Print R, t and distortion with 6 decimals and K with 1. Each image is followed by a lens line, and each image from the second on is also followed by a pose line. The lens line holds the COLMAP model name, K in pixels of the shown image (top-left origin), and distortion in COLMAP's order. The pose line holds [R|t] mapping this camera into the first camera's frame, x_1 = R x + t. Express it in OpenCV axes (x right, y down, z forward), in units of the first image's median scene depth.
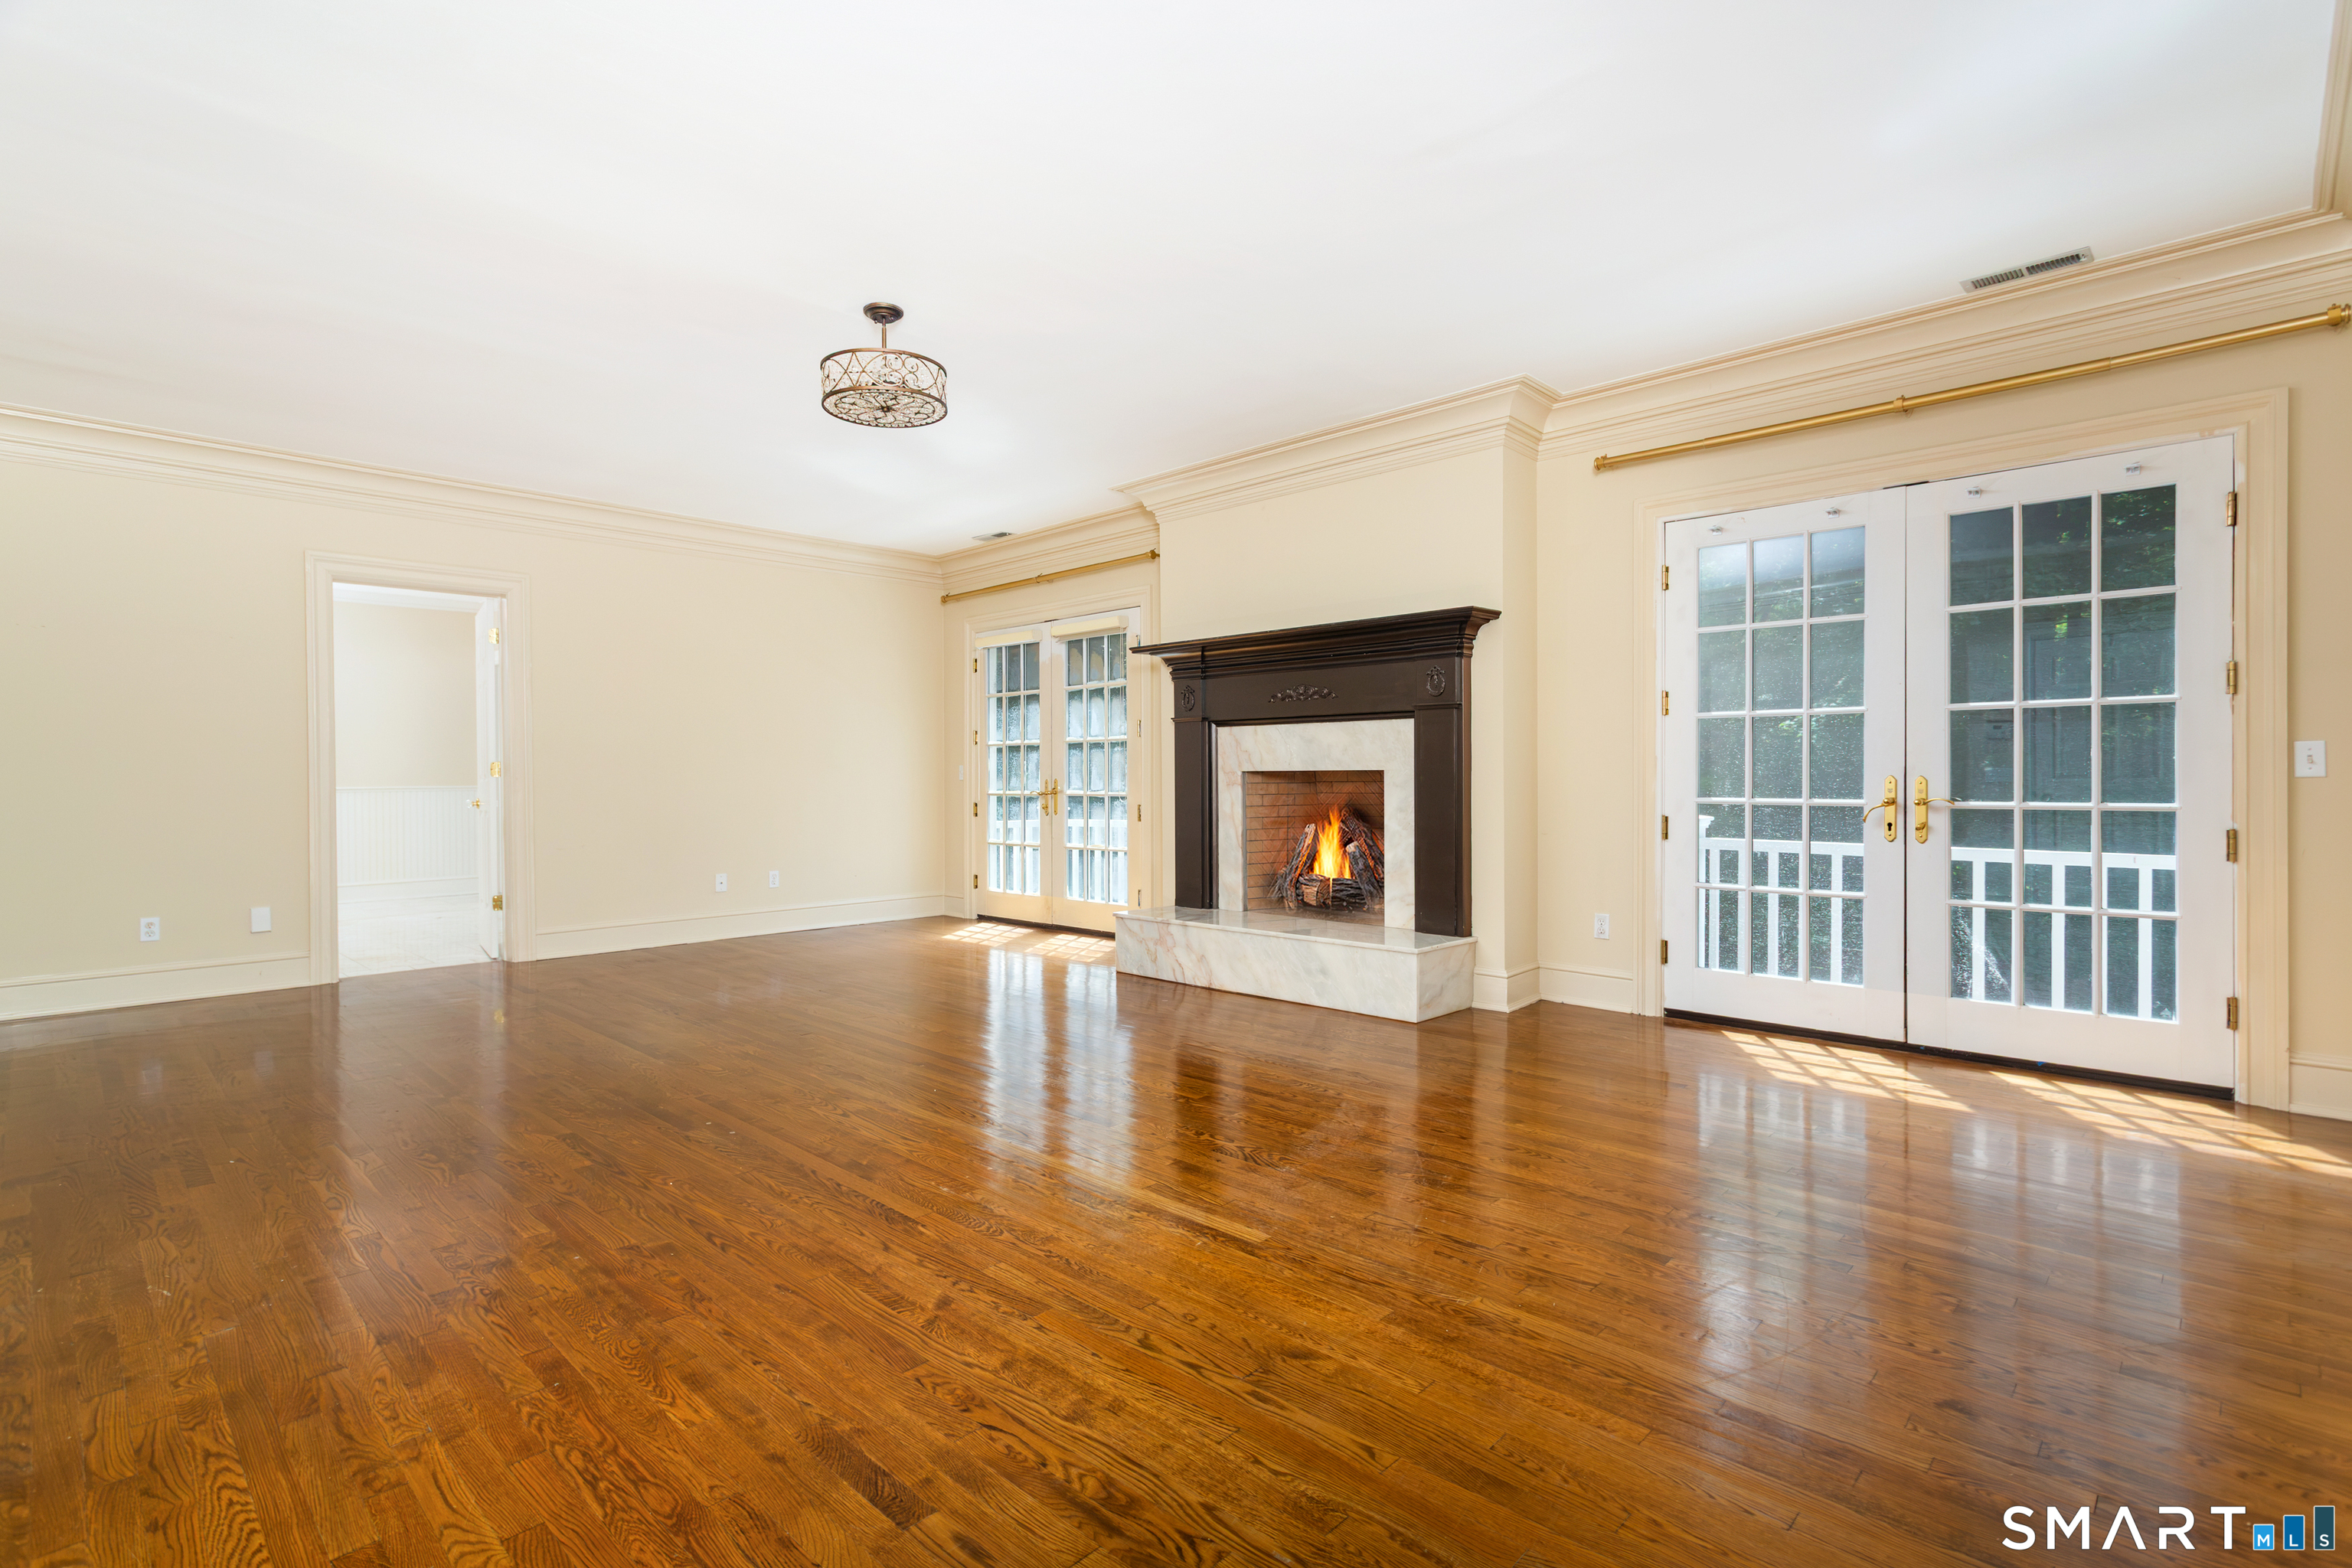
lens RADIAL K [[1125.0, 0, 1169.4], [0, 1125.0, 778.8], [0, 0, 1]] dist [0.000014, 0.000108]
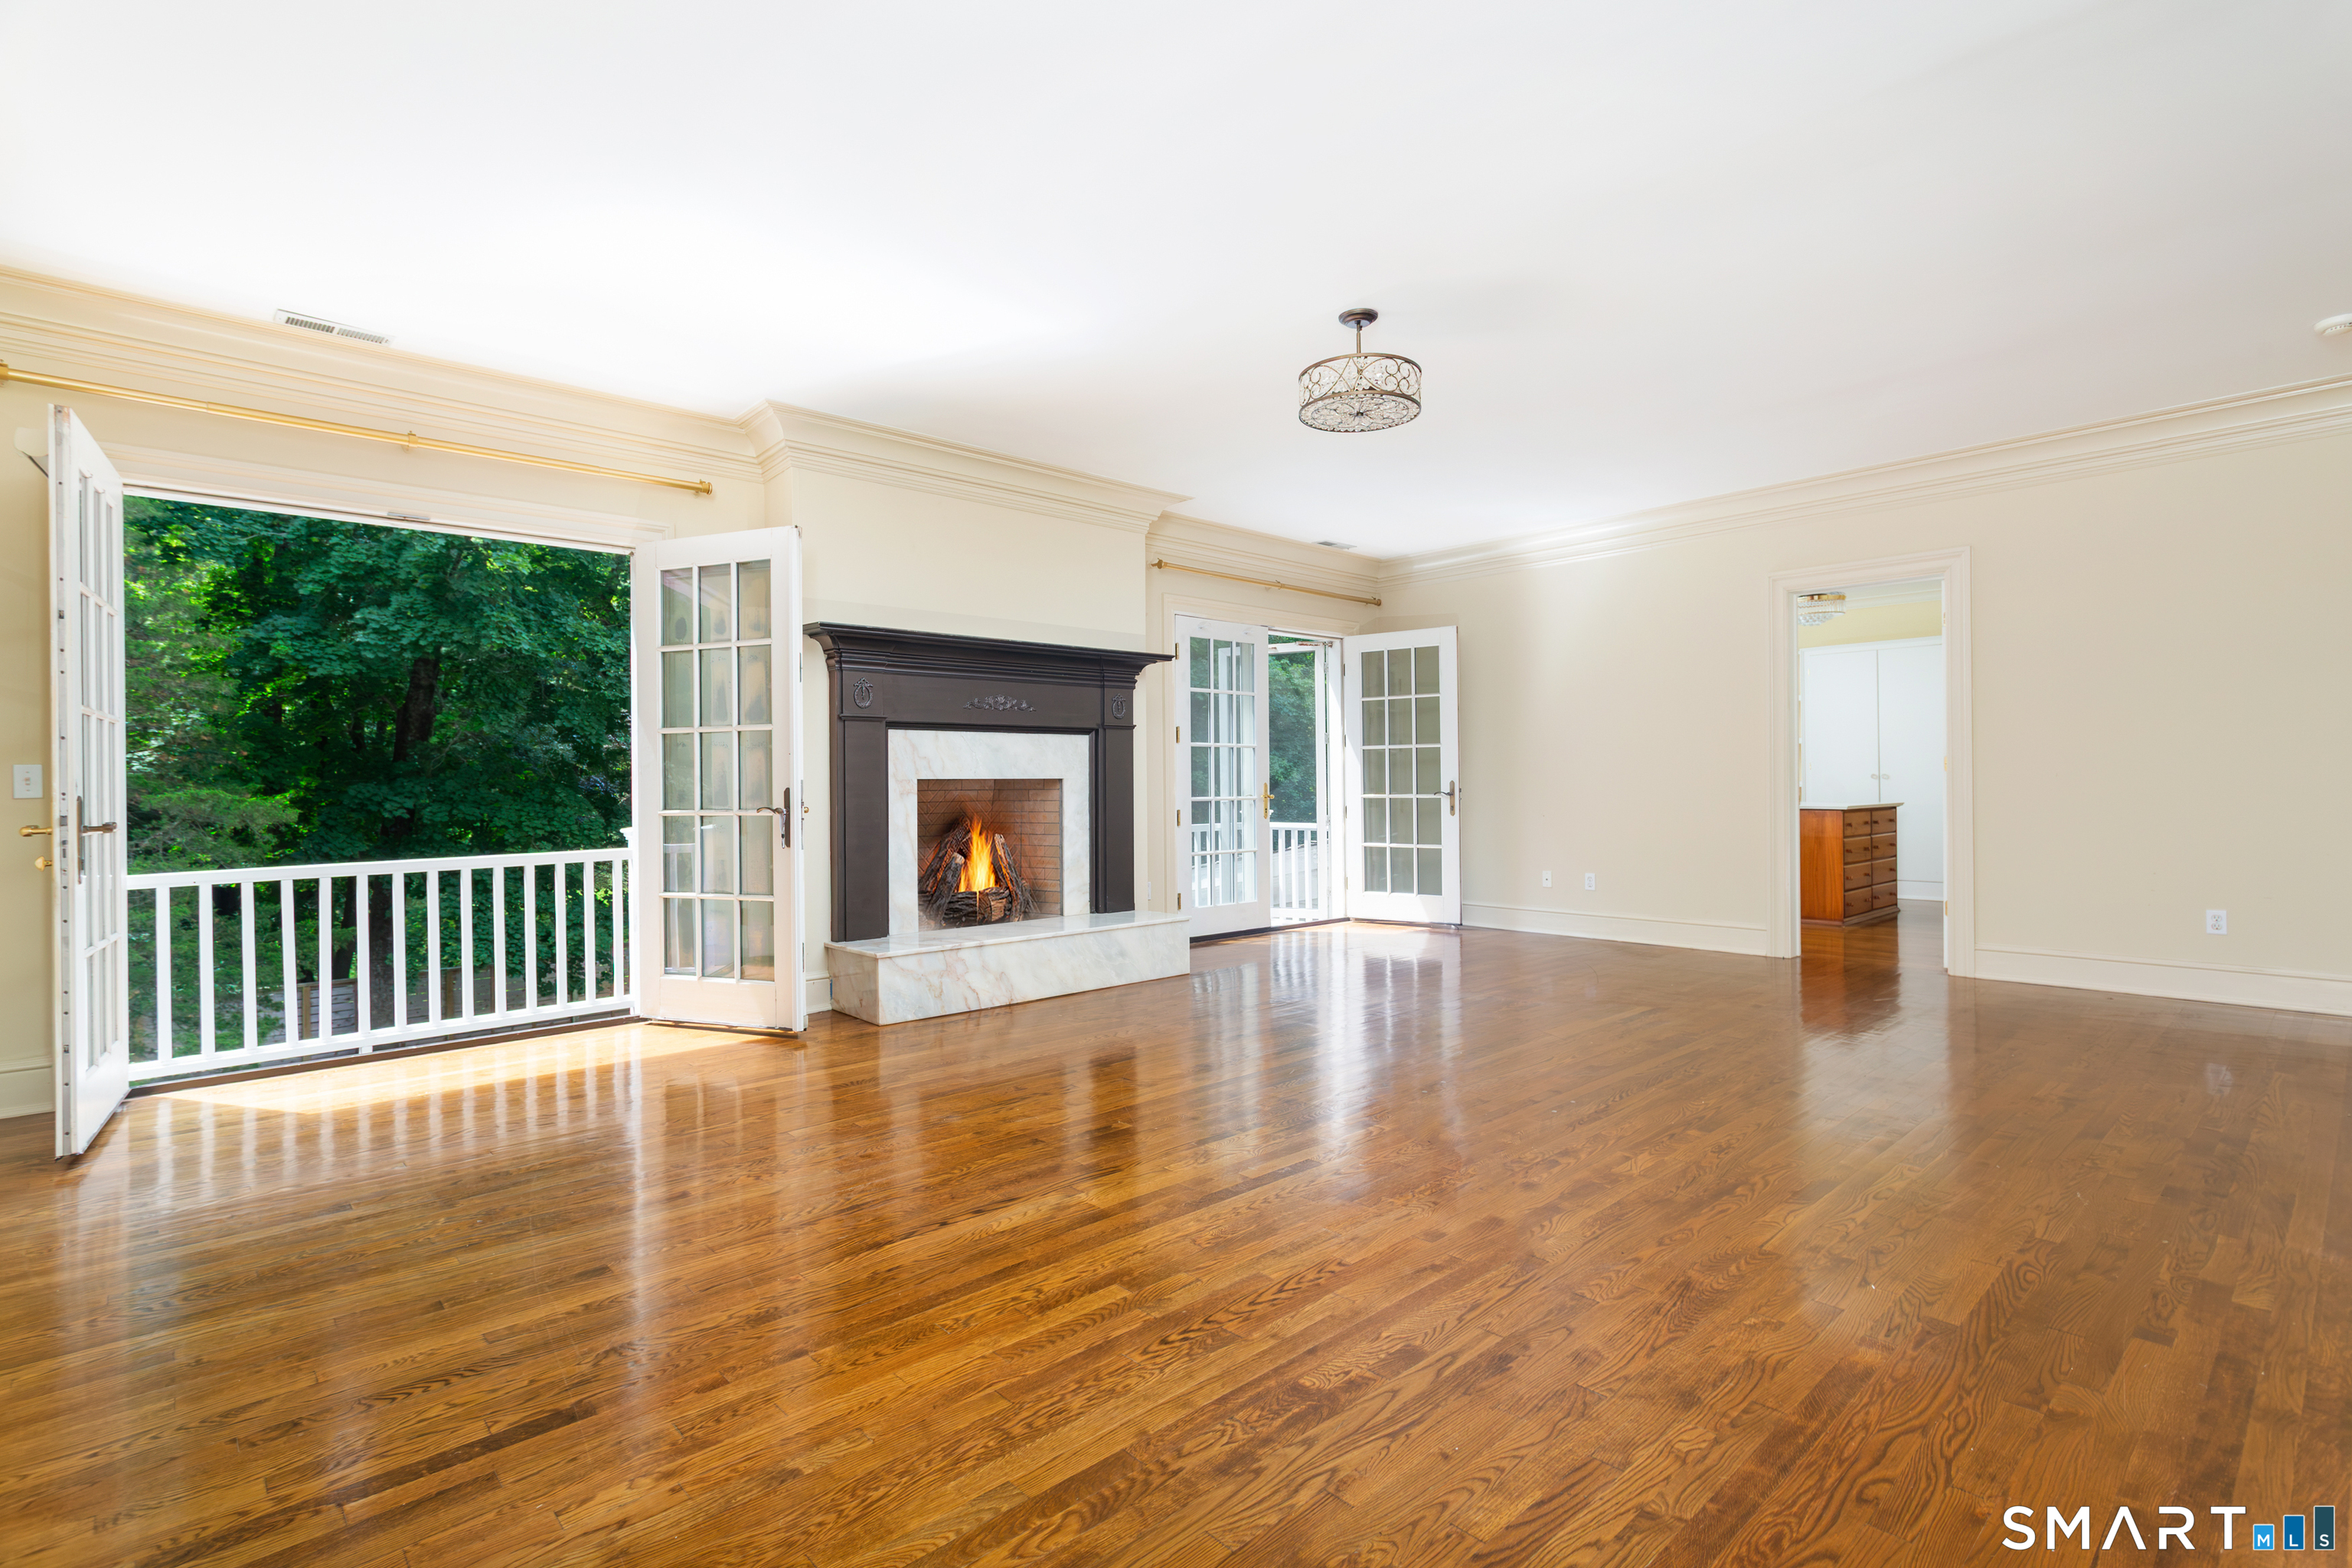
lens RADIAL K [[1125.0, 0, 1169.2], [0, 1125.0, 785.1], [0, 0, 1]] dist [0.000014, 0.000108]
pose [[0.069677, -0.001159, 0.997569, -0.901813], [0.012340, 0.999924, 0.000300, -0.000055], [-0.997493, 0.012289, 0.069686, 0.783238]]
